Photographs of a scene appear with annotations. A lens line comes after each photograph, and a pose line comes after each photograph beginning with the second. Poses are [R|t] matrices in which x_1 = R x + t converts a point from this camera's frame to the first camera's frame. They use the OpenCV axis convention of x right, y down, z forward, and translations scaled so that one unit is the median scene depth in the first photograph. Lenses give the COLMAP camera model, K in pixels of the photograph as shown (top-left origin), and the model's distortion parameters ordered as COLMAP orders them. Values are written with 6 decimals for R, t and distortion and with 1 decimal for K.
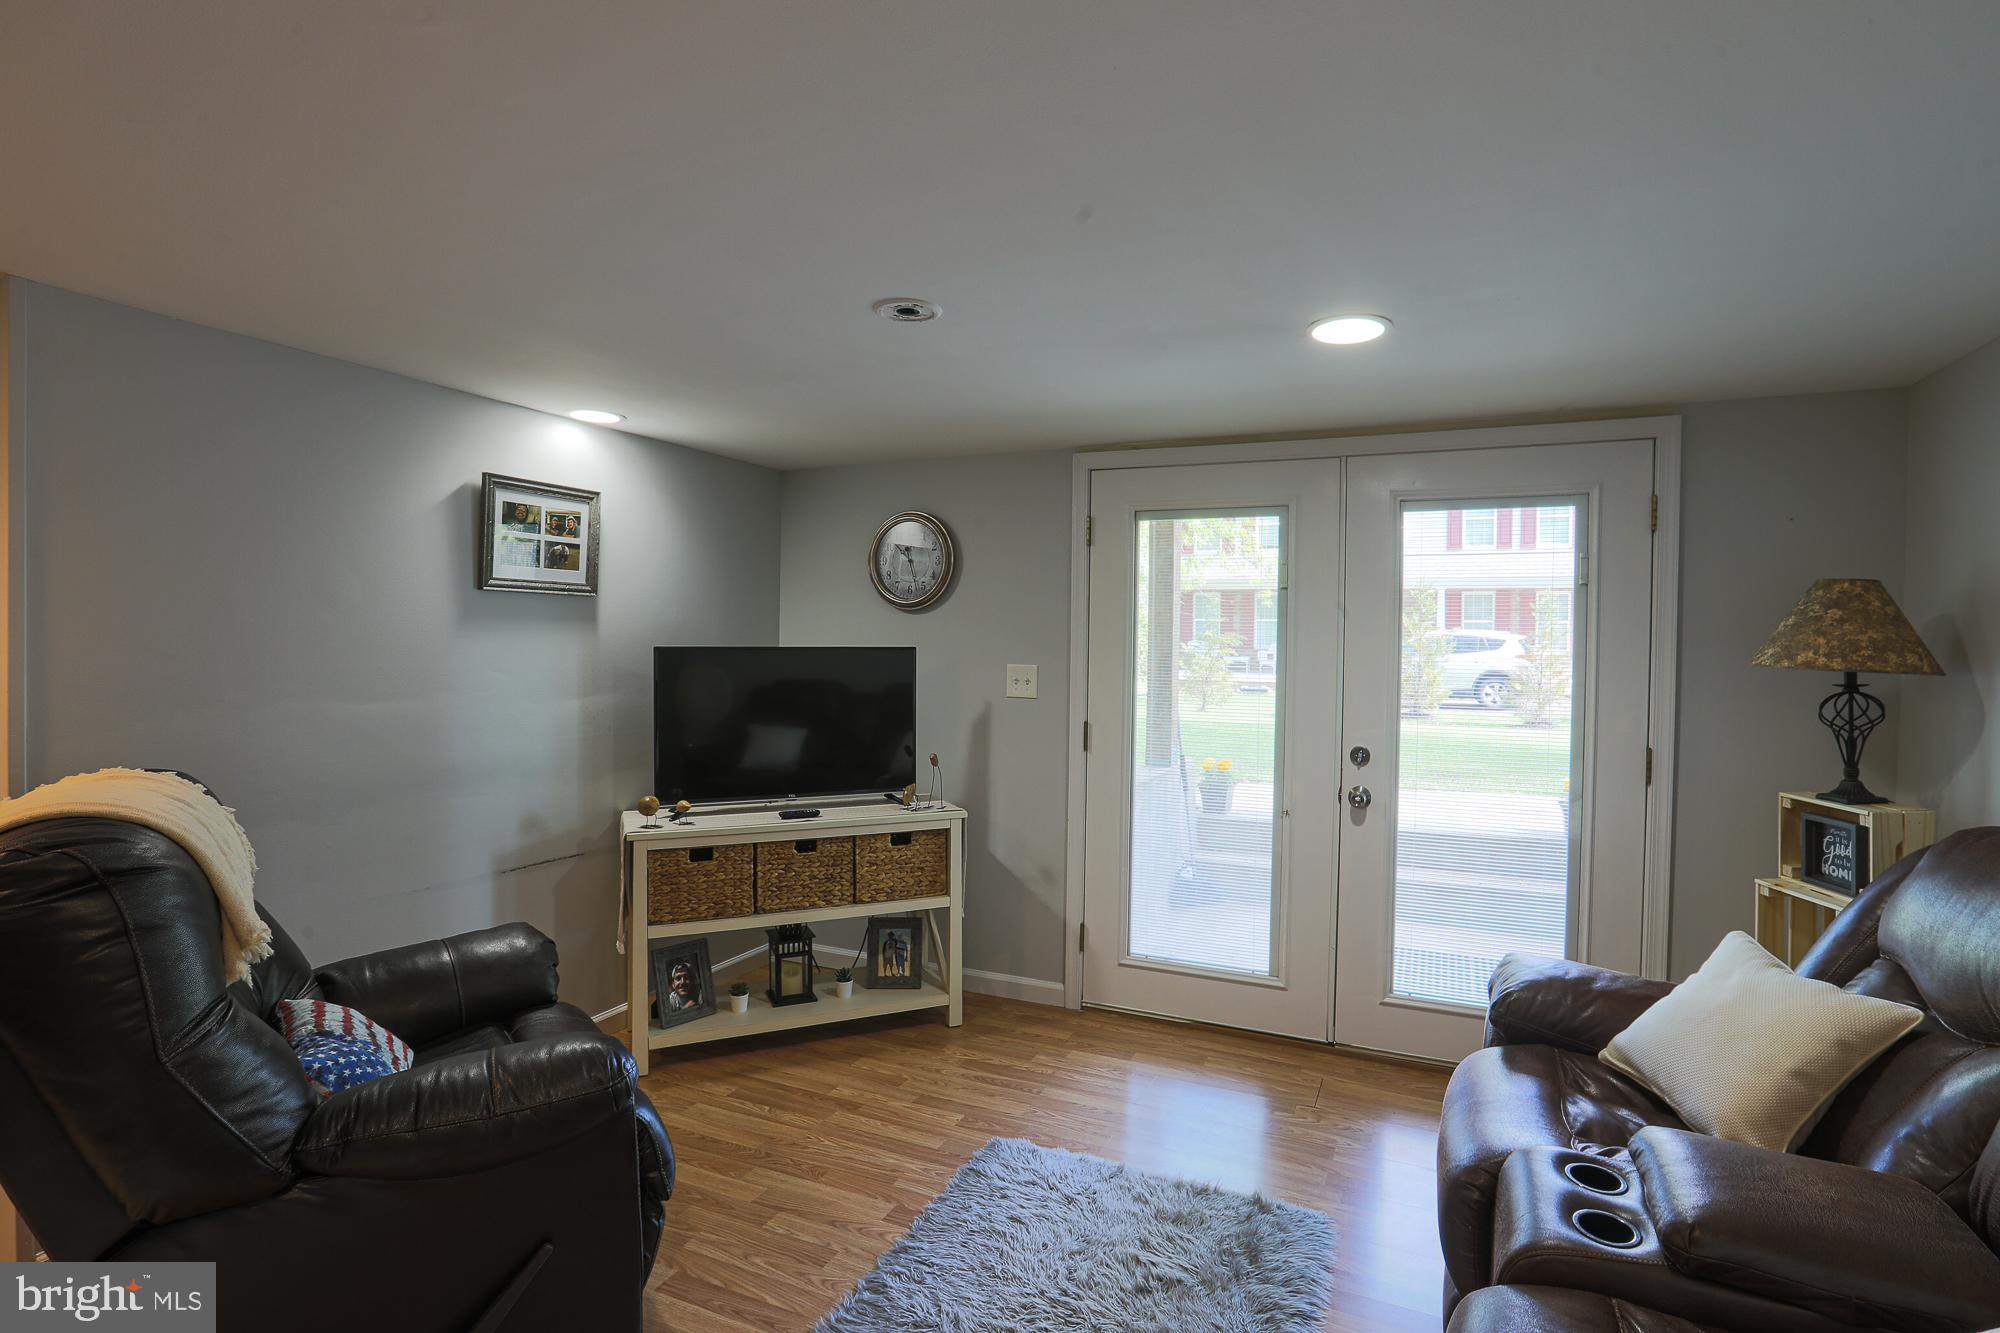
lens RADIAL K [[972.0, 0, 1024.1], [0, 972.0, 661.8], [0, 0, 1]] dist [-0.061029, 0.029118]
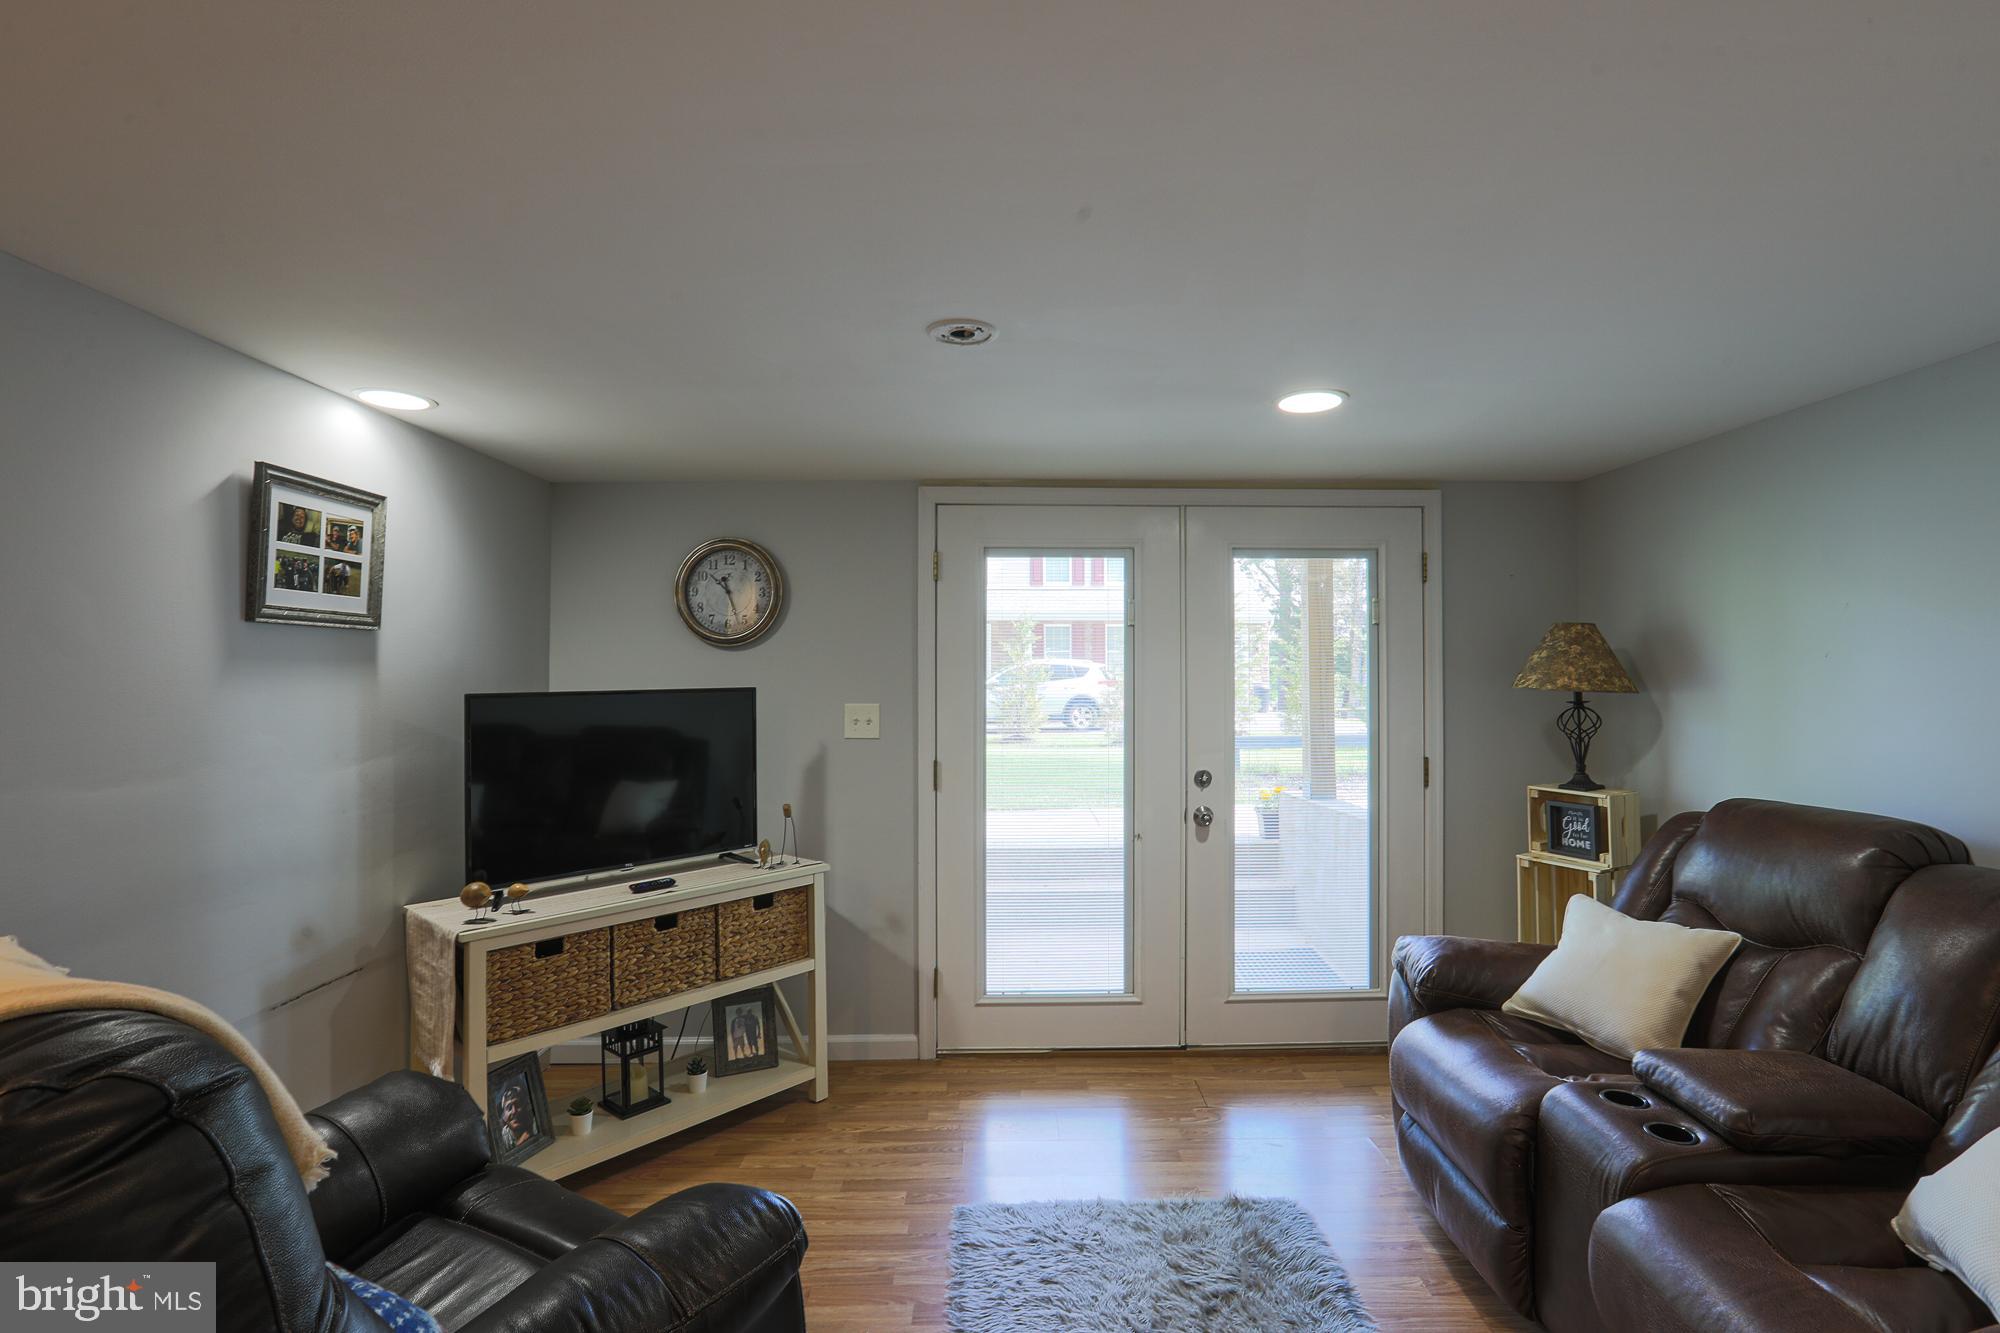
lens RADIAL K [[972.0, 0, 1024.1], [0, 972.0, 661.8], [0, 0, 1]] dist [-0.061029, 0.029118]
pose [[0.901664, -0.009591, 0.432331, -0.310656], [0.023223, 0.999385, -0.026264, -0.010991], [-0.431813, 0.033721, 0.901333, 0.087852]]
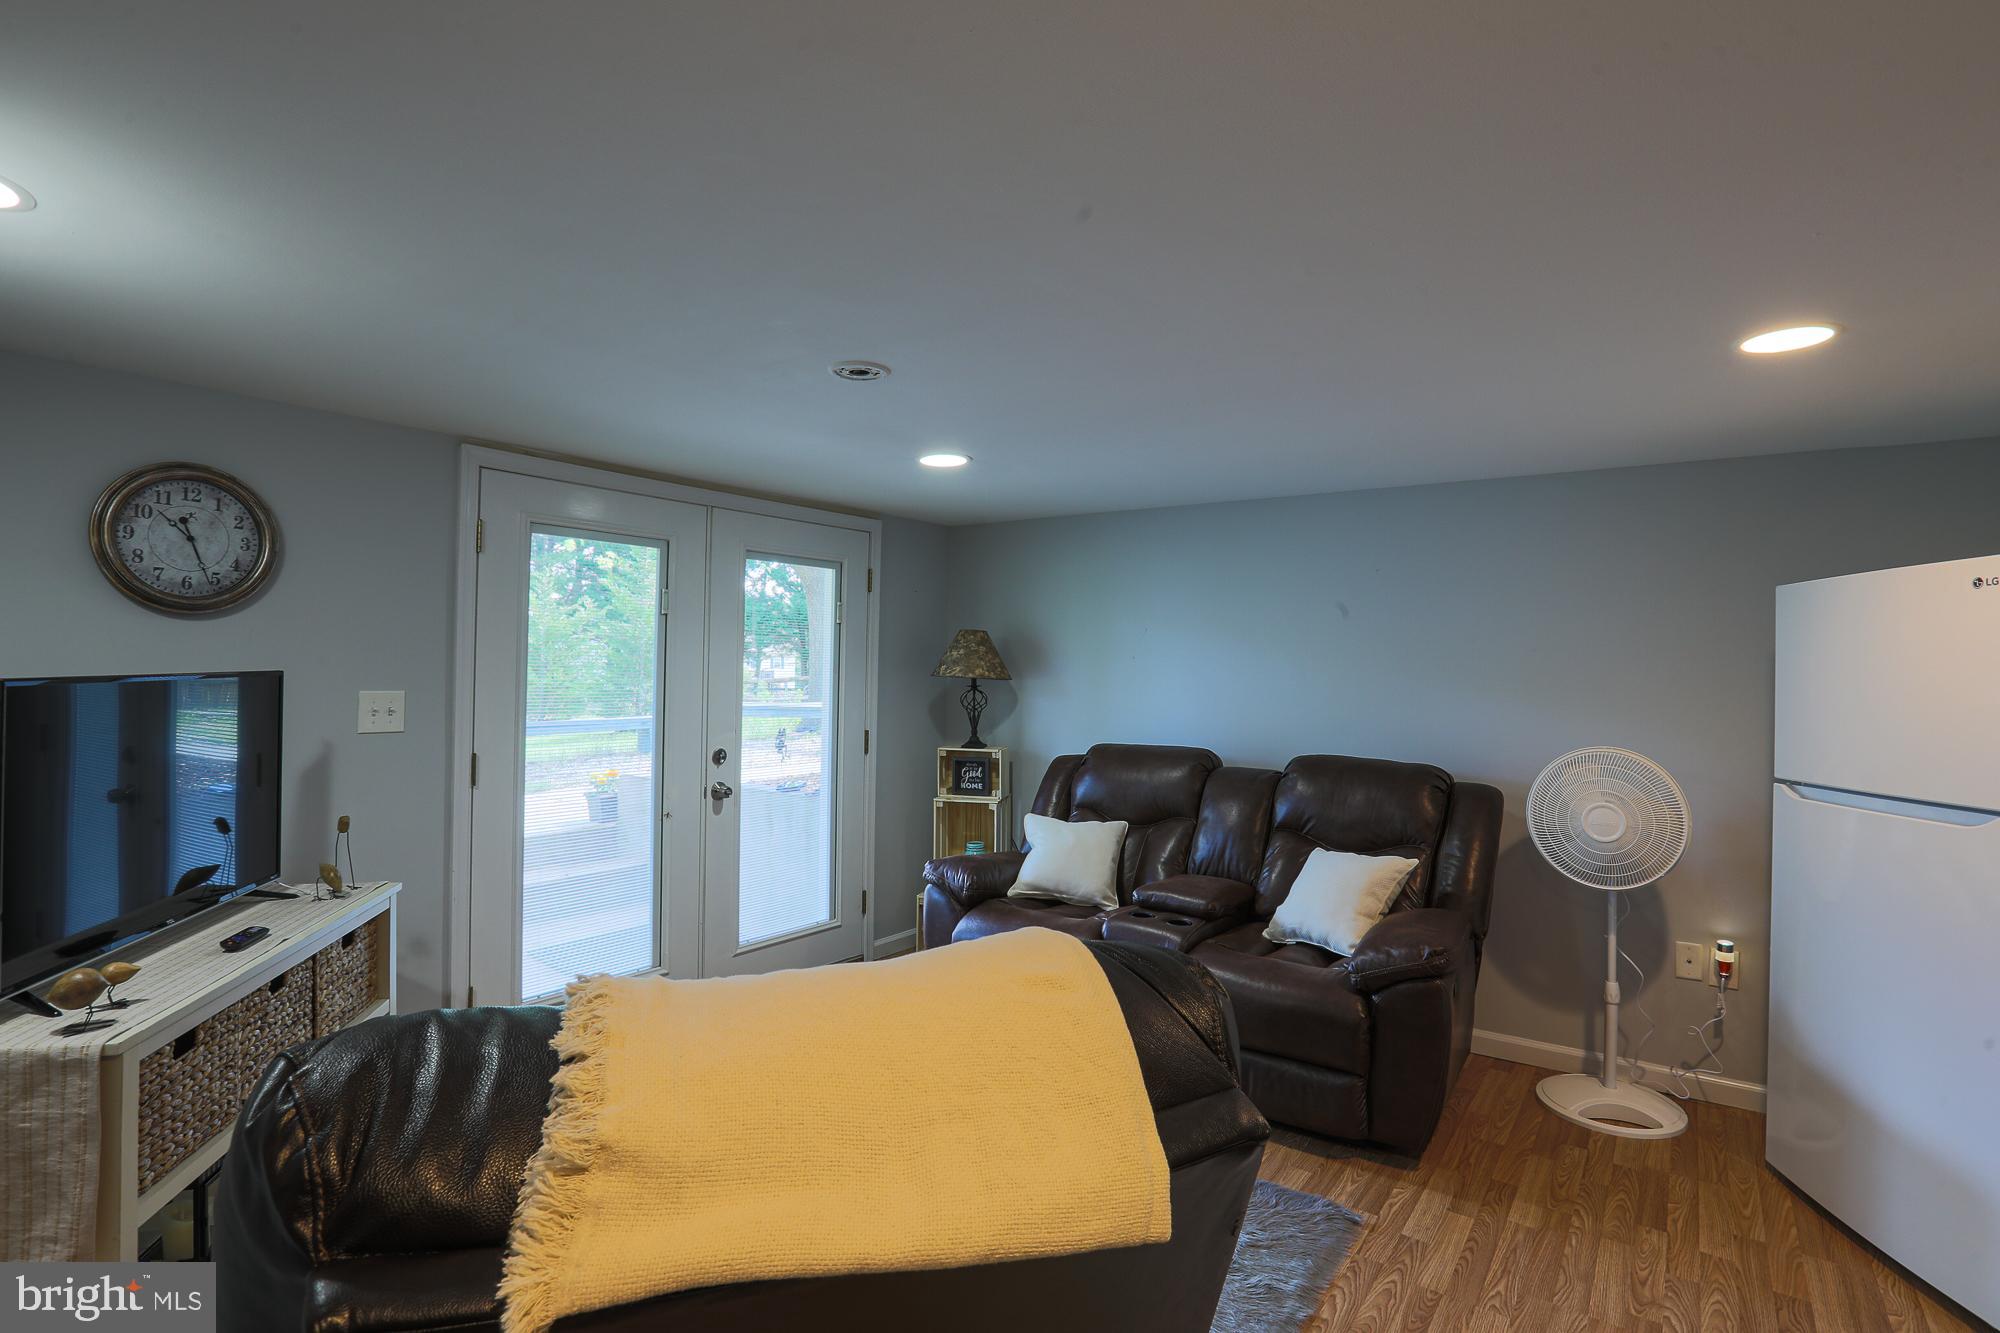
lens RADIAL K [[972.0, 0, 1024.1], [0, 972.0, 661.8], [0, 0, 1]] dist [-0.061029, 0.029118]
pose [[0.192195, -0.005201, 0.981343, -0.762480], [0.007598, 0.999964, 0.003812, -0.022896], [-0.981327, 0.006723, 0.192227, 0.392120]]
